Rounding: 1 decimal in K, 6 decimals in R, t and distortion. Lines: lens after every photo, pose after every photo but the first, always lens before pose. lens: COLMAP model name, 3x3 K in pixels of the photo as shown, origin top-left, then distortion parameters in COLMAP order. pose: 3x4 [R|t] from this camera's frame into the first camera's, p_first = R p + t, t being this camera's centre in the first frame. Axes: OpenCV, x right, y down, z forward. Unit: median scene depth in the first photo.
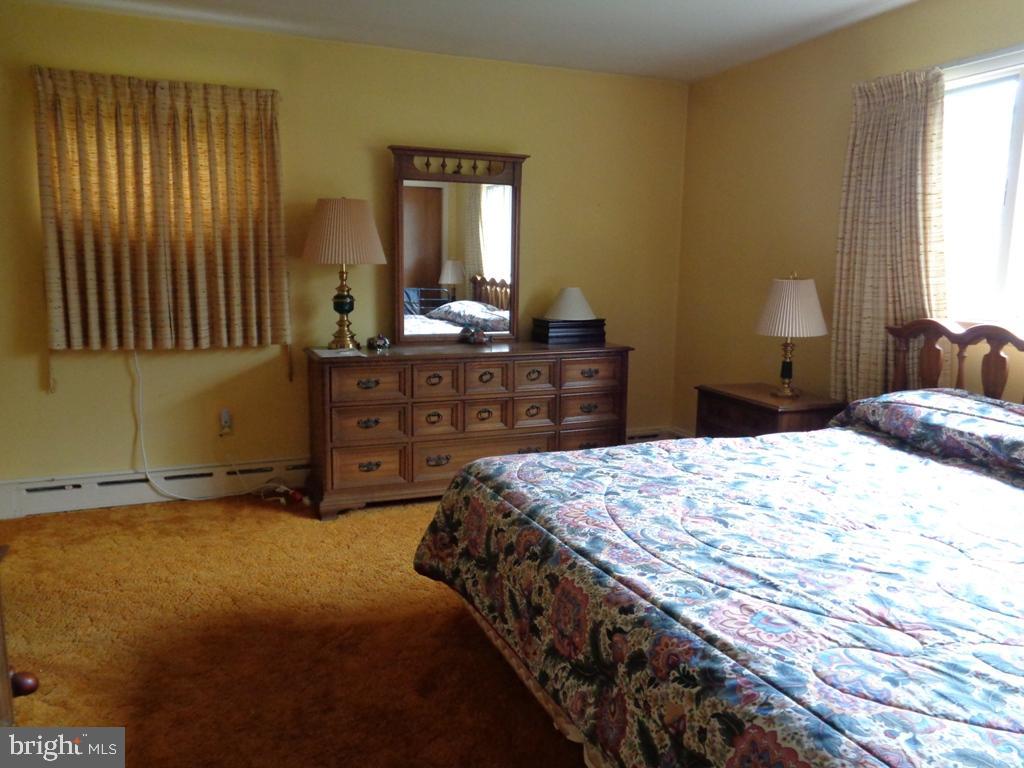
lens RADIAL K [[770.6, 0, 513.8], [0, 770.6, 378.6], [0, 0, 1]] dist [0.000870, 0.013211]
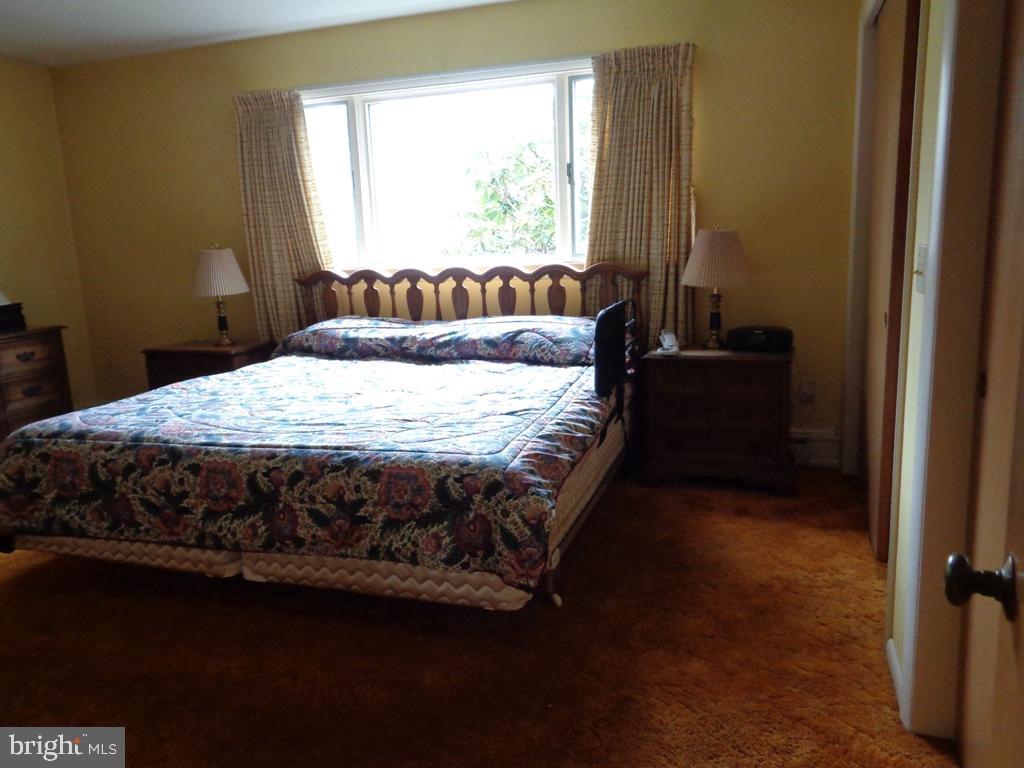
lens RADIAL K [[770.6, 0, 508.0], [0, 770.6, 384.6], [0, 0, 1]] dist [0.000870, 0.013211]
pose [[0.657663, -0.187081, 0.729713, -0.310160], [0.163627, 0.981021, 0.104039, 0.036873], [-0.735327, 0.050978, 0.675793, -0.190567]]
